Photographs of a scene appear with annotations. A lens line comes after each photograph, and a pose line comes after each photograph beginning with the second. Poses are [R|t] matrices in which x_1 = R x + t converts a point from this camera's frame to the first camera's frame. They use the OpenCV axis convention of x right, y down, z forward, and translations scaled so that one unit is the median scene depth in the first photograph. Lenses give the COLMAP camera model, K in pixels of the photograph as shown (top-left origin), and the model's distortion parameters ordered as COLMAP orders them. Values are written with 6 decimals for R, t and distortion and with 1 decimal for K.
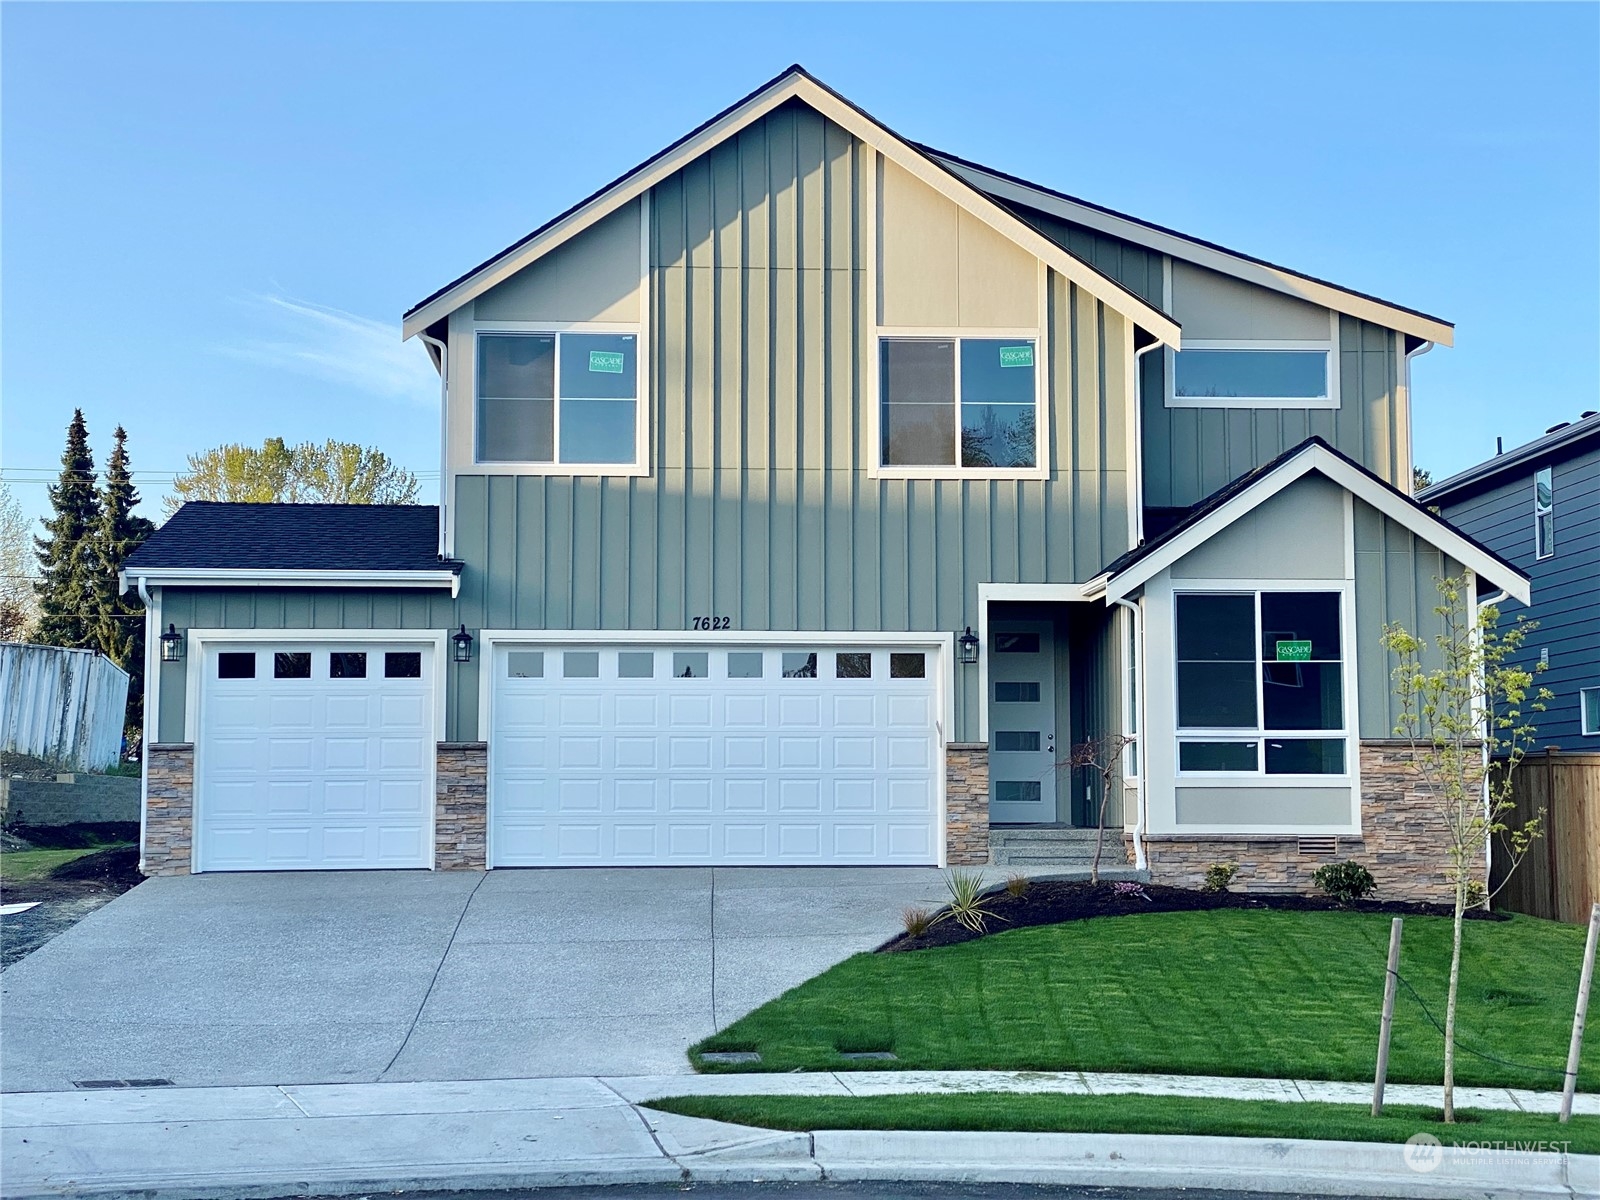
lens RADIAL K [[2332.3, 0, 816.6], [0, 2332.3, 598.5], [0, 0, 1]] dist [0.136267, 0.000000]
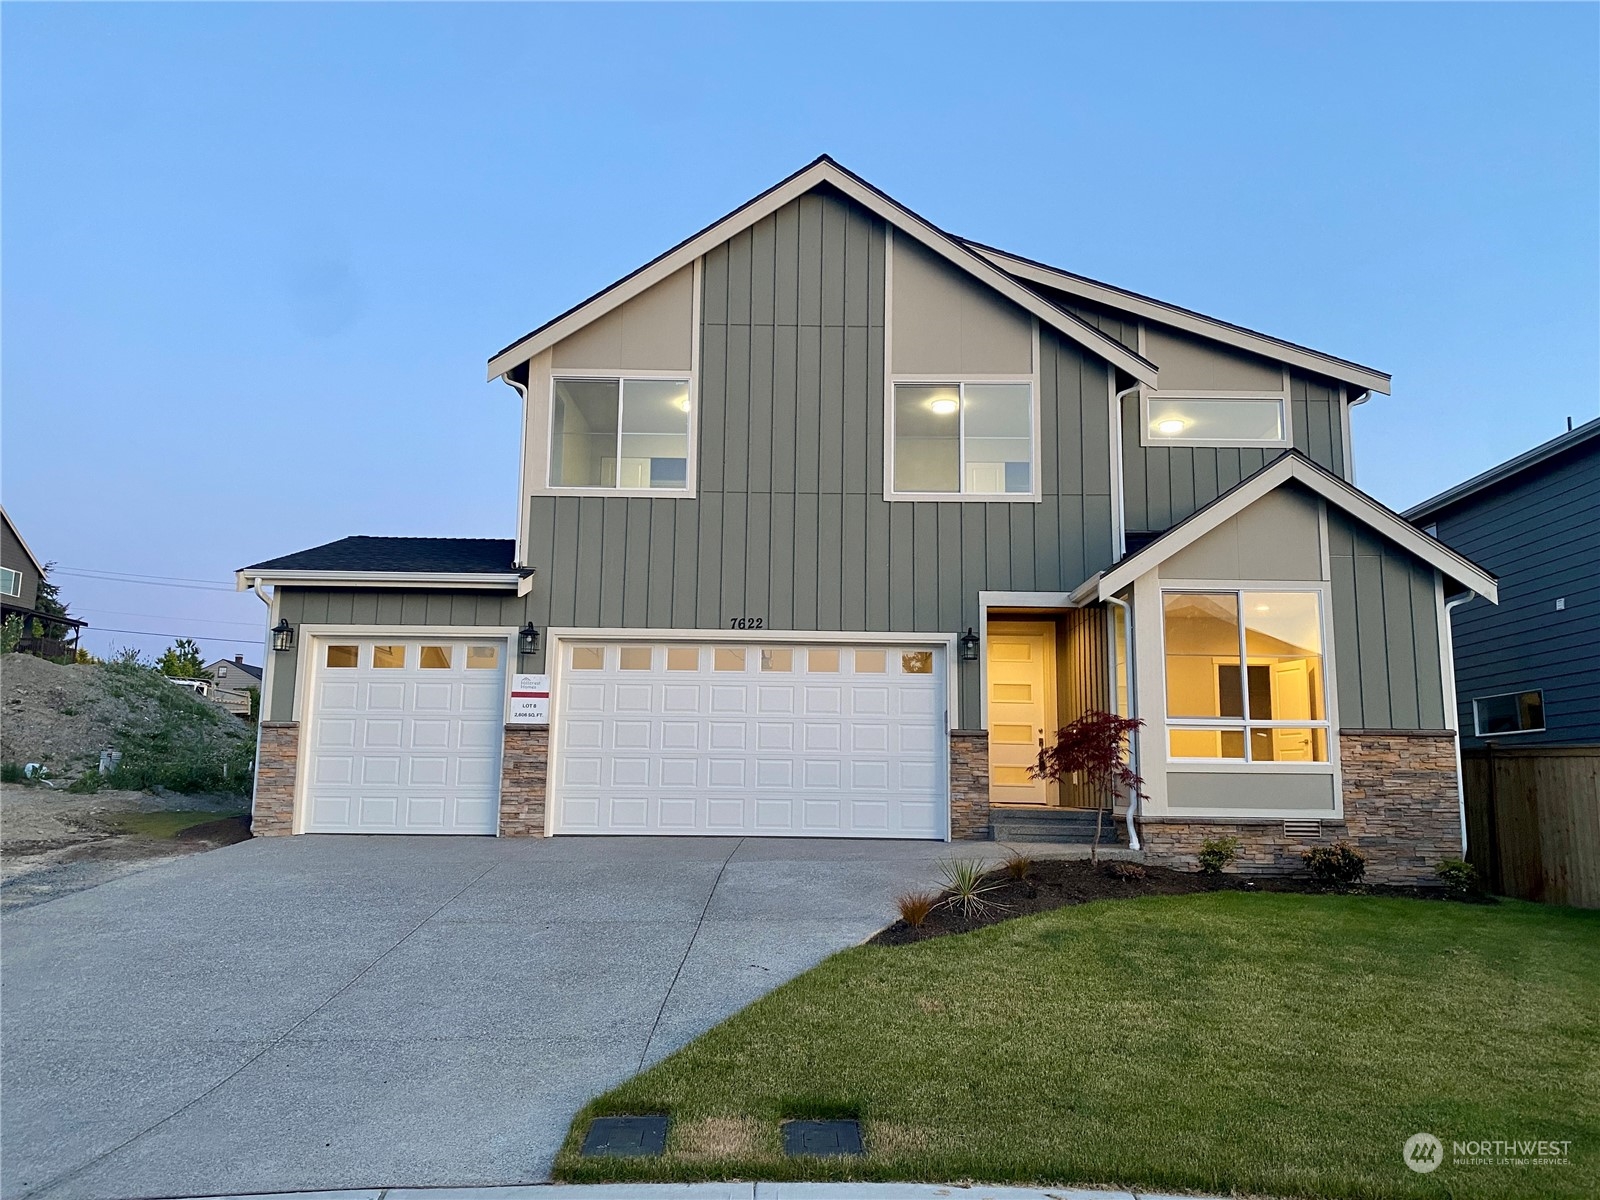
lens RADIAL K [[1221.3, 0, 805.4], [0, 1221.3, 603.8], [0, 0, 1]] dist [0.034613, -0.032323]
pose [[0.996736, 0.002529, -0.080691, 0.033183], [-0.007033, 0.998430, -0.055577, 0.034968], [0.080424, 0.055963, 0.995188, 0.411037]]
